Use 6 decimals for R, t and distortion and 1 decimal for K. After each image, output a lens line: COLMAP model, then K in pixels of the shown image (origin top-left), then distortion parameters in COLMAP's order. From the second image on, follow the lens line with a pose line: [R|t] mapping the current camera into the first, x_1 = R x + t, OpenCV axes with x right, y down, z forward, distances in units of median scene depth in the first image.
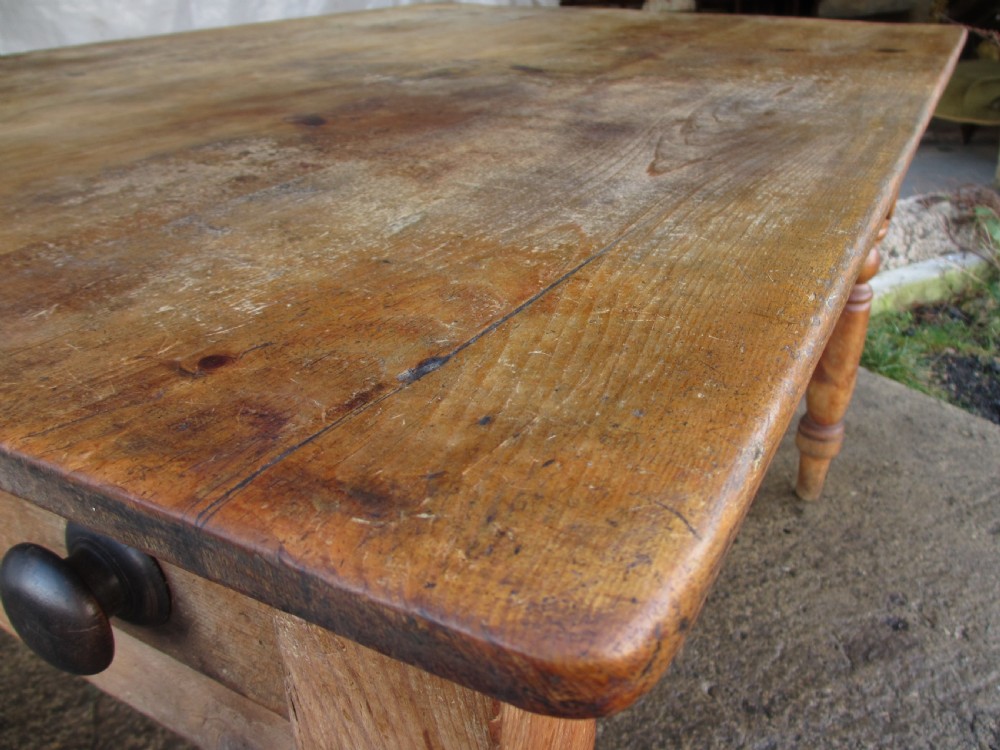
lens RADIAL K [[829.8, 0, 498.0], [0, 829.8, 381.5], [0, 0, 1]] dist [-0.054311, 0.022907]
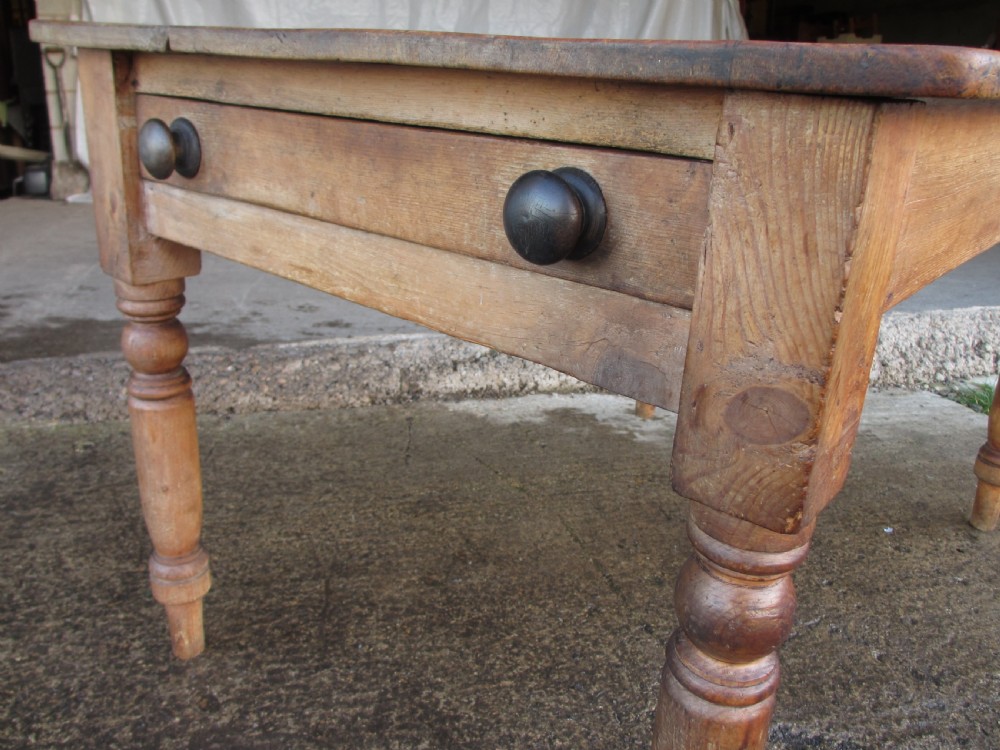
lens RADIAL K [[829.8, 0, 499.7], [0, 829.8, 378.2], [0, 0, 1]] dist [-0.054311, 0.022907]
pose [[0.978770, 0.114014, -0.170321, -0.197321], [-0.135488, 0.983452, -0.120270, 0.516829], [0.153790, 0.140793, 0.978021, -0.369852]]
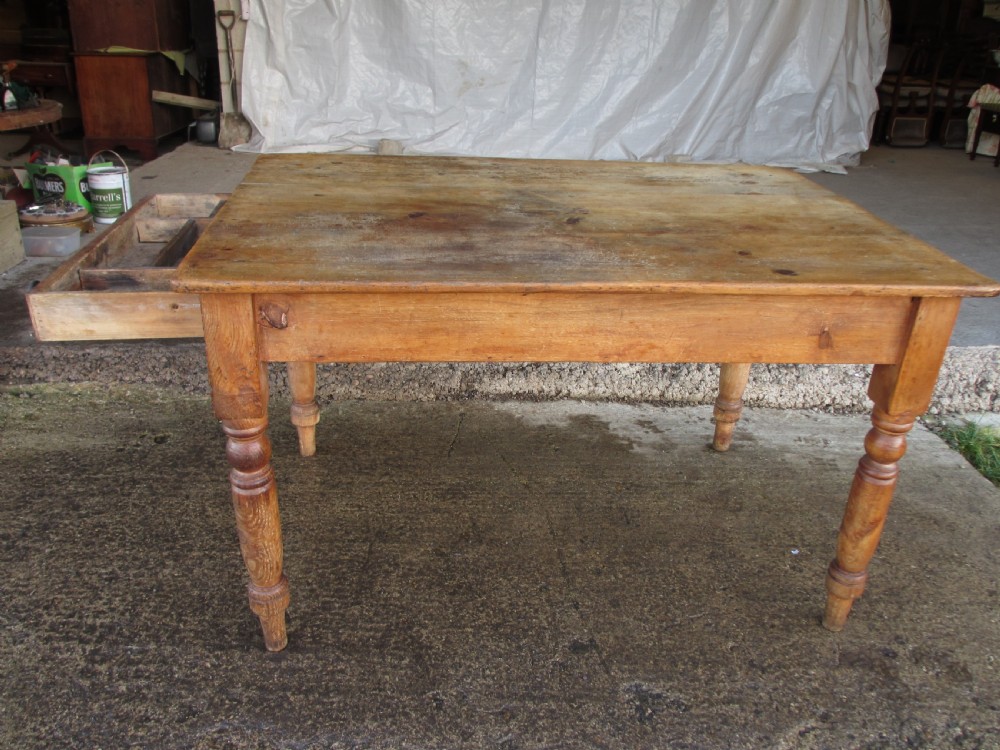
lens RADIAL K [[829.8, 0, 500.9], [0, 829.8, 373.1], [0, 0, 1]] dist [-0.054311, 0.022907]
pose [[0.925128, 0.214113, -0.313518, 0.551391], [-0.225469, 0.974250, 0.000038, -0.046453], [0.305453, 0.070654, 0.949582, -1.434334]]
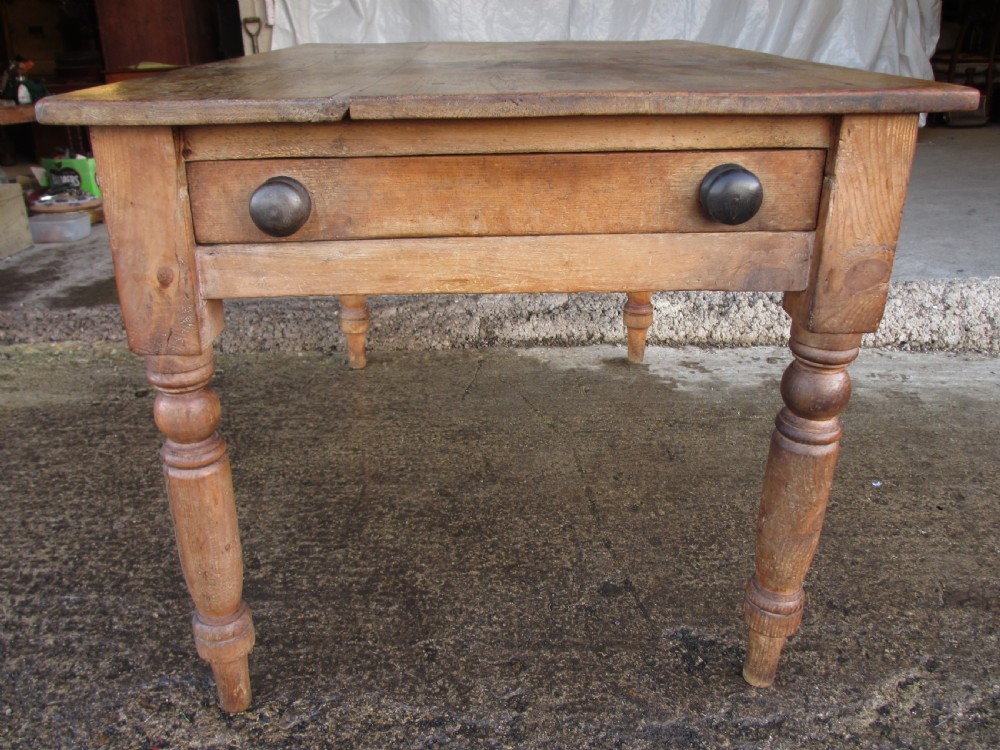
lens RADIAL K [[829.8, 0, 502.6], [0, 829.8, 376.7], [0, 0, 1]] dist [-0.054311, 0.022907]
pose [[0.909842, 0.169356, -0.378821, 0.620503], [-0.191585, 0.981241, -0.021470, 0.441214], [0.368079, 0.092110, 0.925221, -0.717488]]
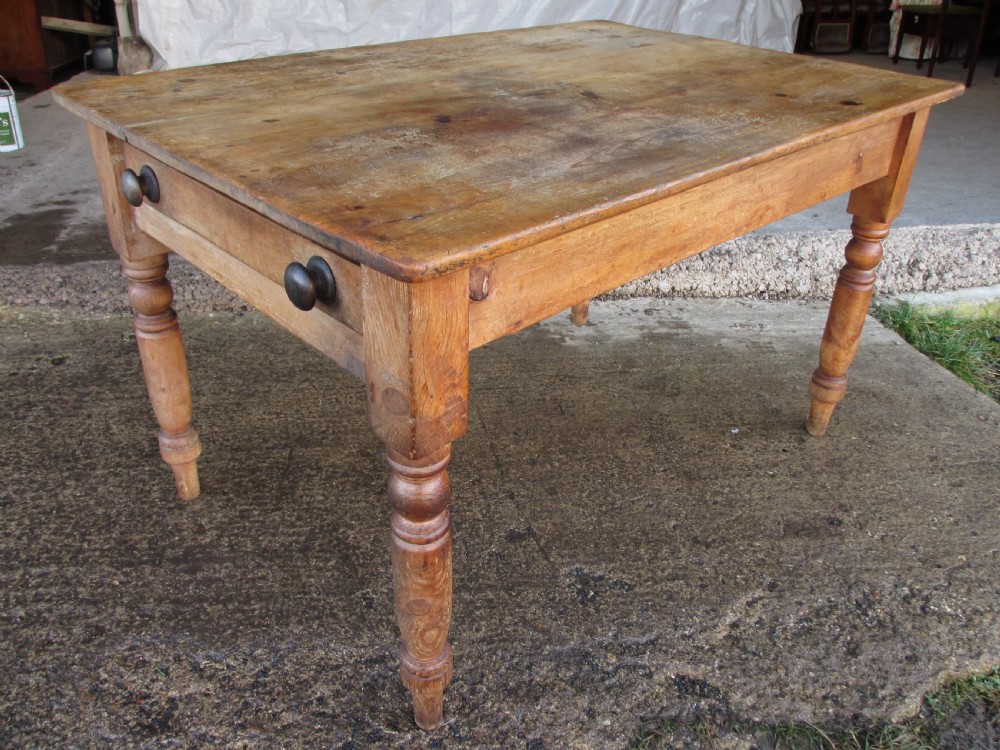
lens RADIAL K [[829.8, 0, 499.2], [0, 829.8, 373.9], [0, 0, 1]] dist [-0.054311, 0.022907]
pose [[0.955847, 0.180344, -0.232018, 0.602204], [-0.171262, 0.983465, 0.058878, 0.188349], [0.238799, -0.016542, 0.970928, -1.165119]]
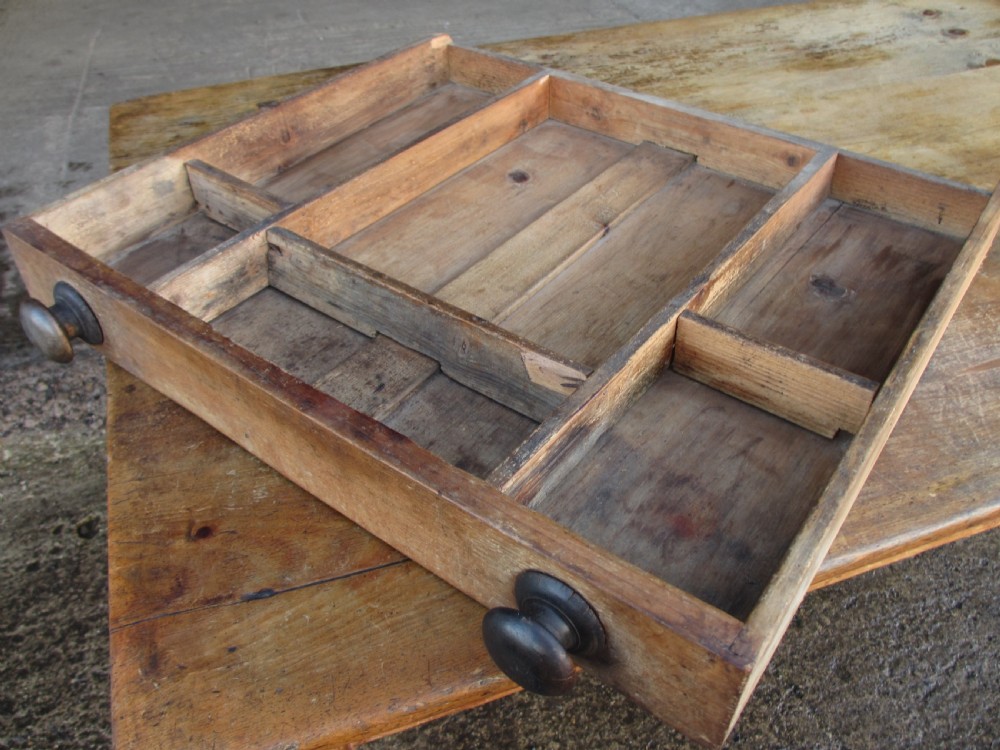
lens RADIAL K [[829.8, 0, 504.1], [0, 829.8, 378.0], [0, 0, 1]] dist [-0.054311, 0.022907]
pose [[0.989838, 0.090981, -0.109285, -0.854186], [-0.061613, 0.967050, 0.247020, -0.702473], [0.128158, -0.237776, 0.962828, -0.132825]]
